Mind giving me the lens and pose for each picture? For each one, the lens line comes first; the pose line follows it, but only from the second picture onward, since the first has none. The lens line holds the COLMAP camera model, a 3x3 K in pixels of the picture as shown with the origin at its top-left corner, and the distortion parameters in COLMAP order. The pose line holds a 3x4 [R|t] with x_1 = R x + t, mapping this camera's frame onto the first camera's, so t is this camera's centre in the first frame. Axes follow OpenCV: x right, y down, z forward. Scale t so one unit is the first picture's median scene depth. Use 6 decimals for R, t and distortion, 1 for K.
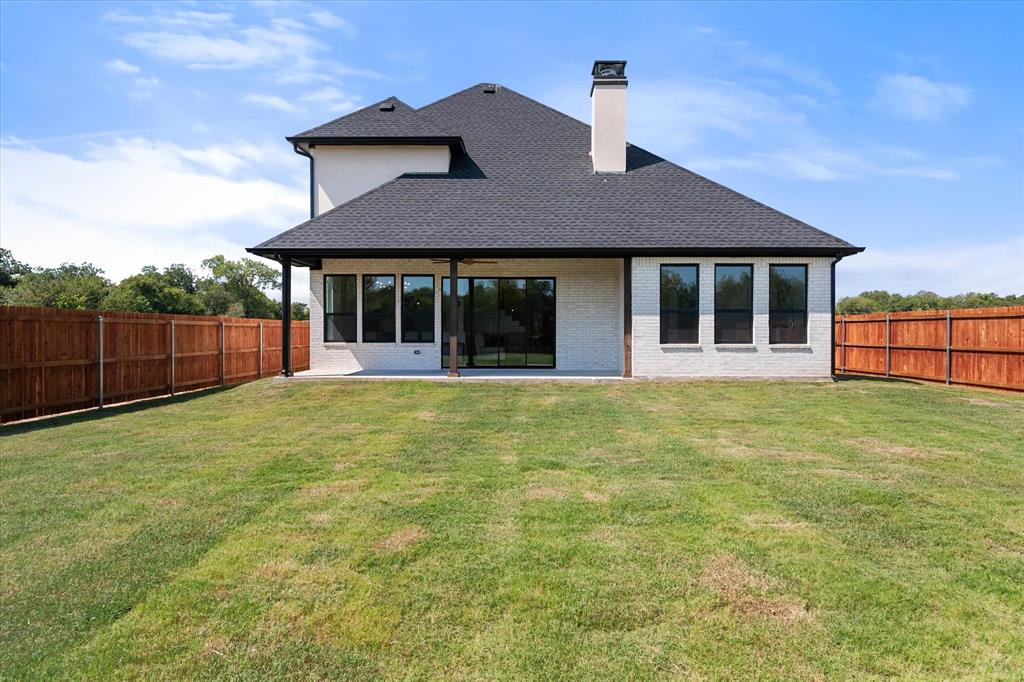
lens RADIAL K [[624.9, 0, 530.0], [0, 624.9, 340.1], [0, 0, 1]] dist [-0.006374, 0.005414]
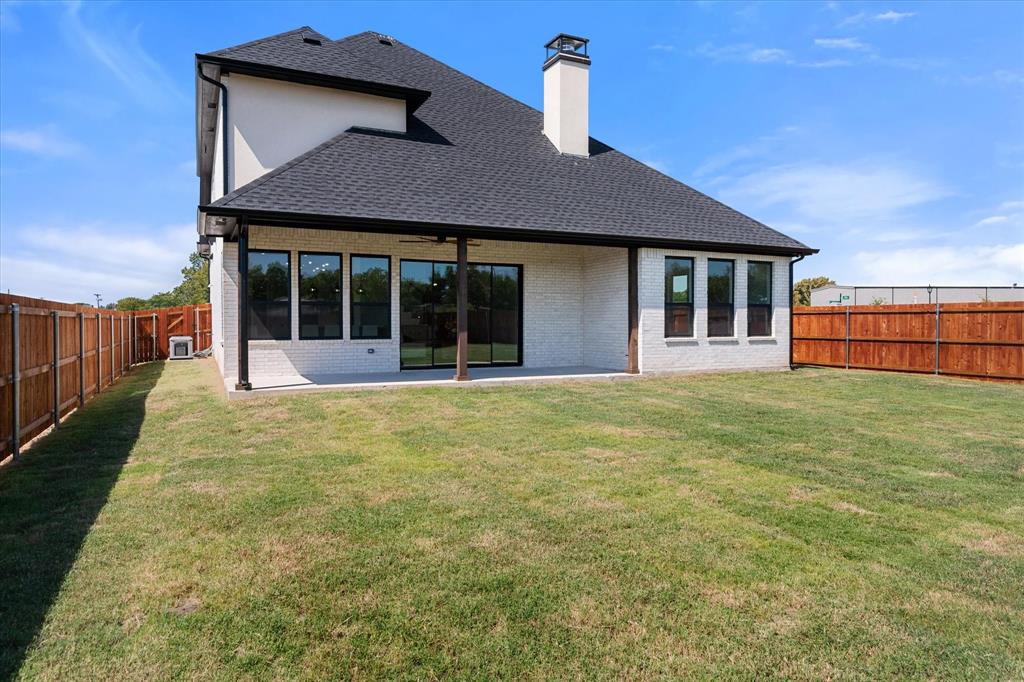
lens RADIAL K [[624.9, 0, 513.1], [0, 624.9, 337.9], [0, 0, 1]] dist [-0.006374, 0.005414]
pose [[0.899446, -0.012076, 0.436864, -0.413814], [0.005803, 0.999860, 0.015692, -0.010175], [-0.436993, -0.011579, 0.899391, 0.215787]]
